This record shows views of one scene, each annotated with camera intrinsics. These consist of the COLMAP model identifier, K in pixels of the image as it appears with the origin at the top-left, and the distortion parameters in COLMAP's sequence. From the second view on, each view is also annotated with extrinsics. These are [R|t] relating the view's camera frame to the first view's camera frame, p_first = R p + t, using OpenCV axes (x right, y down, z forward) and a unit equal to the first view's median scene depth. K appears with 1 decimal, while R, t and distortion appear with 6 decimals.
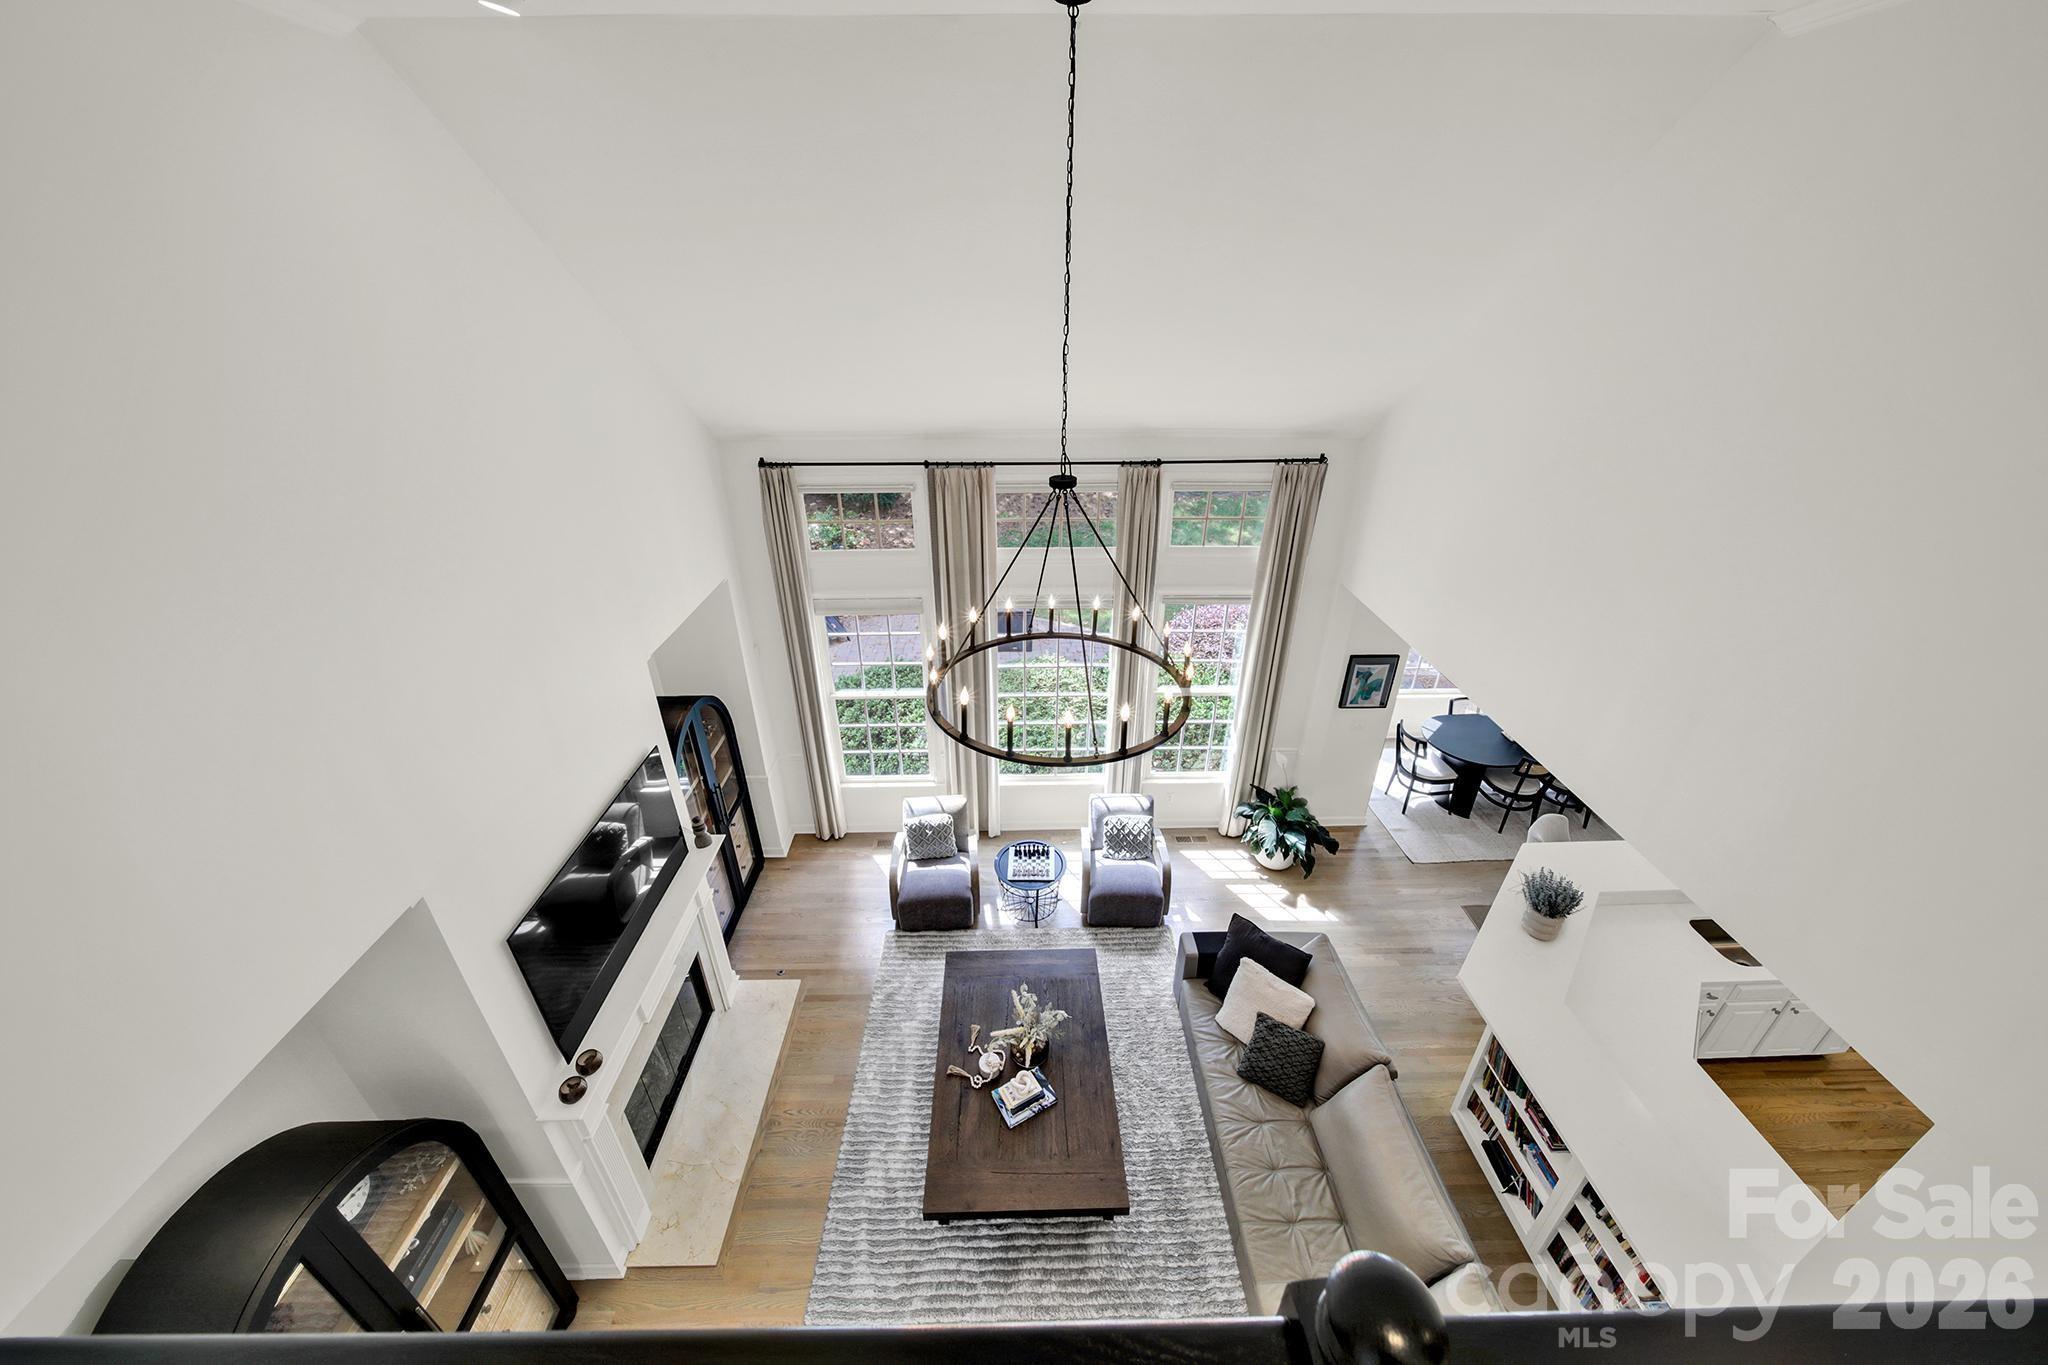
lens RADIAL K [[741.7, 0, 1018.0], [0, 741.7, 672.8], [0, 0, 1]] dist [0.000404, -0.002462]
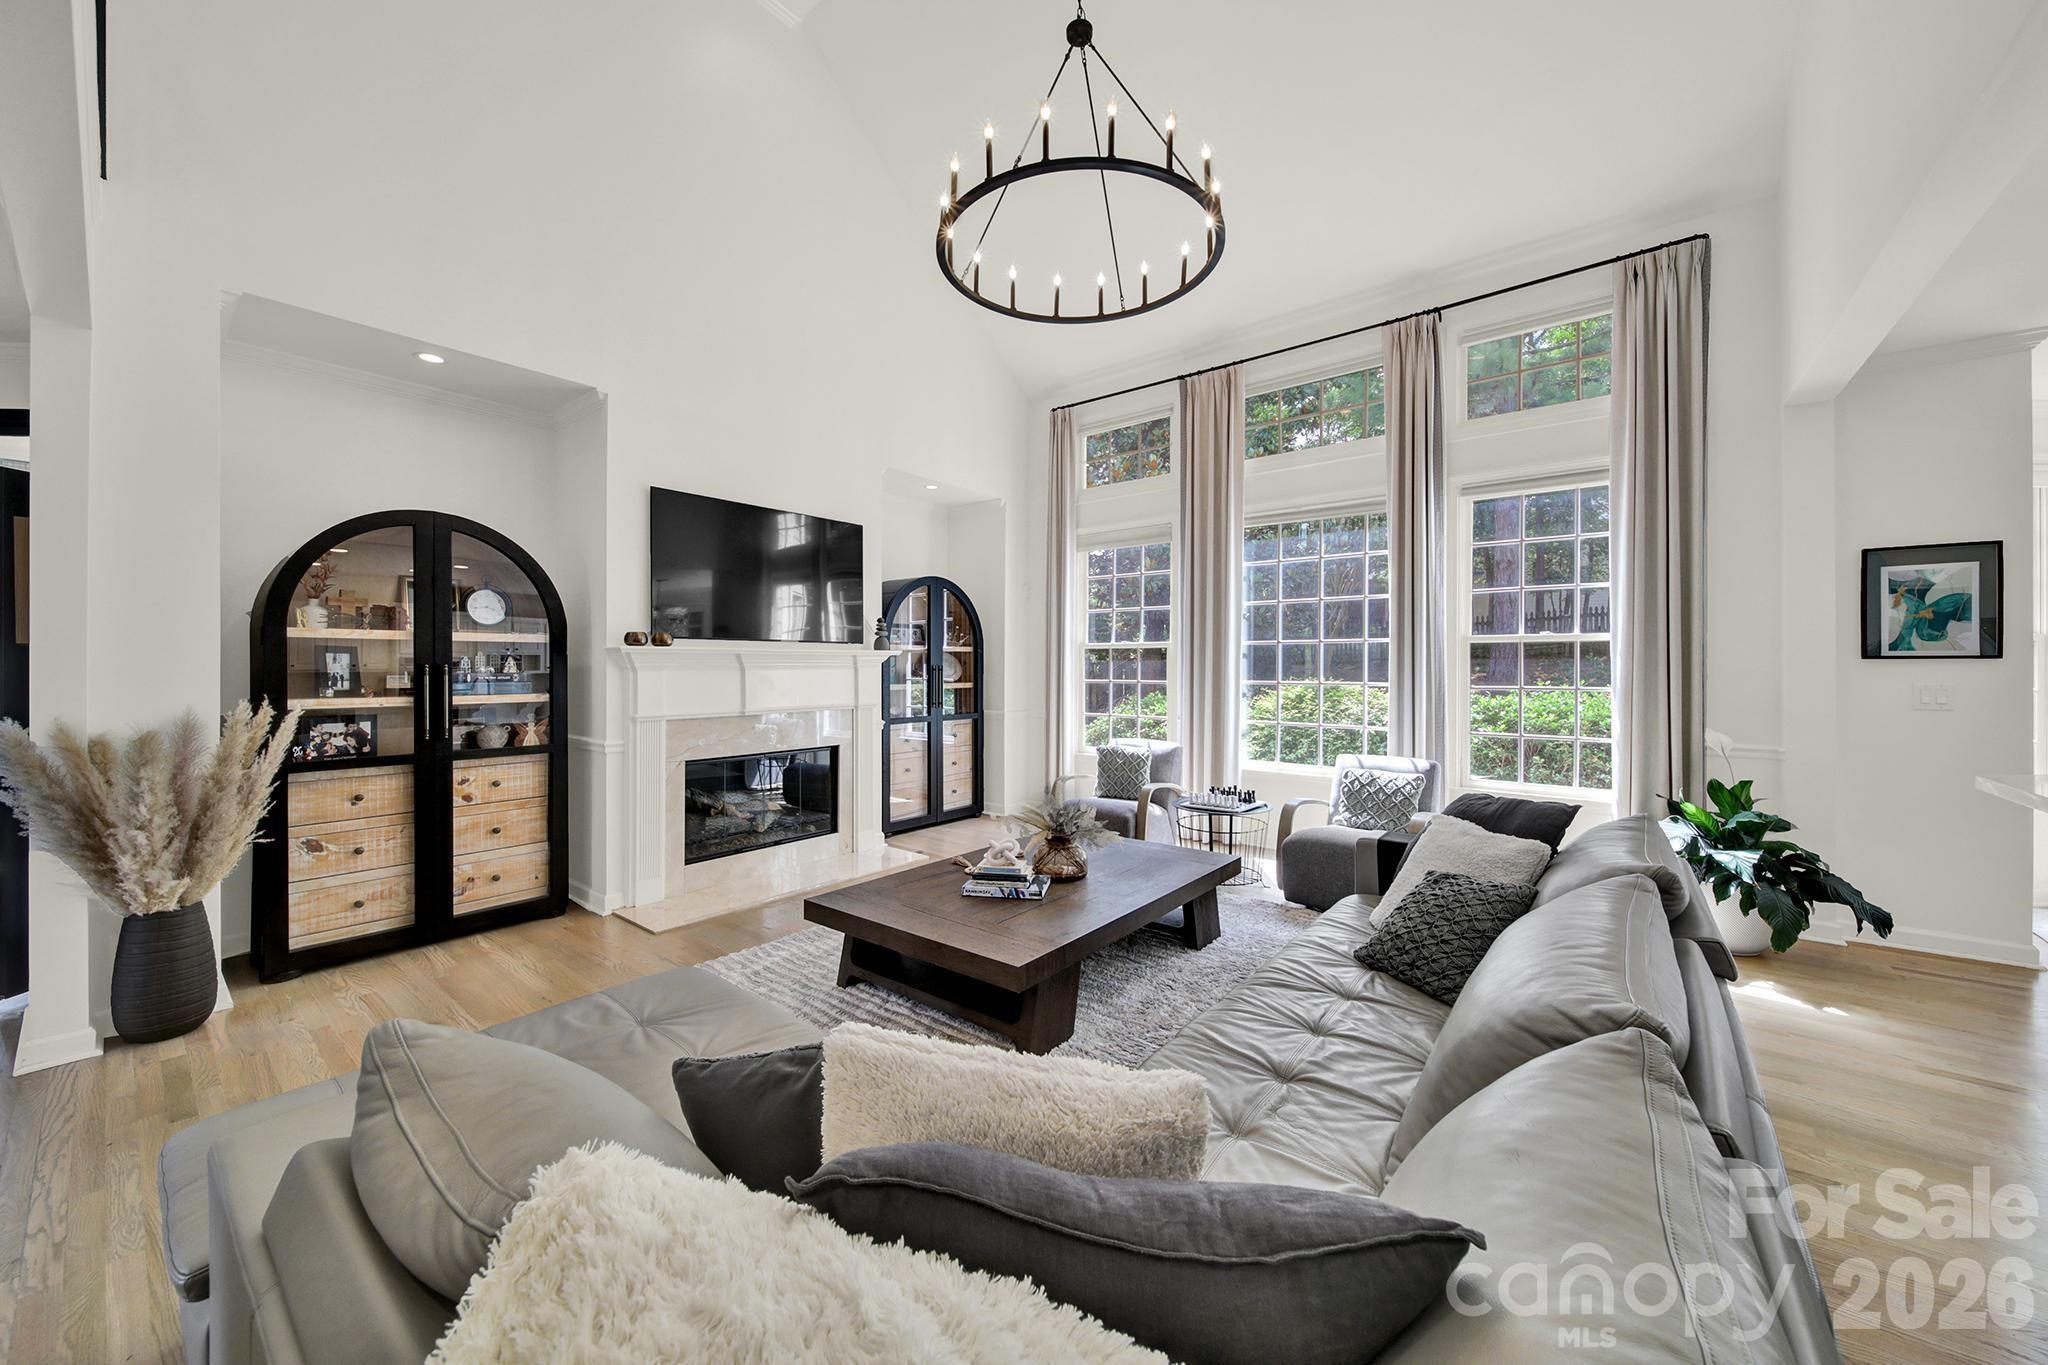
lens RADIAL K [[741.7, 0, 1018.0], [0, 741.7, 672.8], [0, 0, 1]] dist [0.000404, -0.002462]
pose [[0.764256, 0.006488, -0.644881, 0.370081], [-0.311506, 0.879278, -0.360324, 0.519156], [0.564692, 0.476264, 0.674014, 0.360891]]
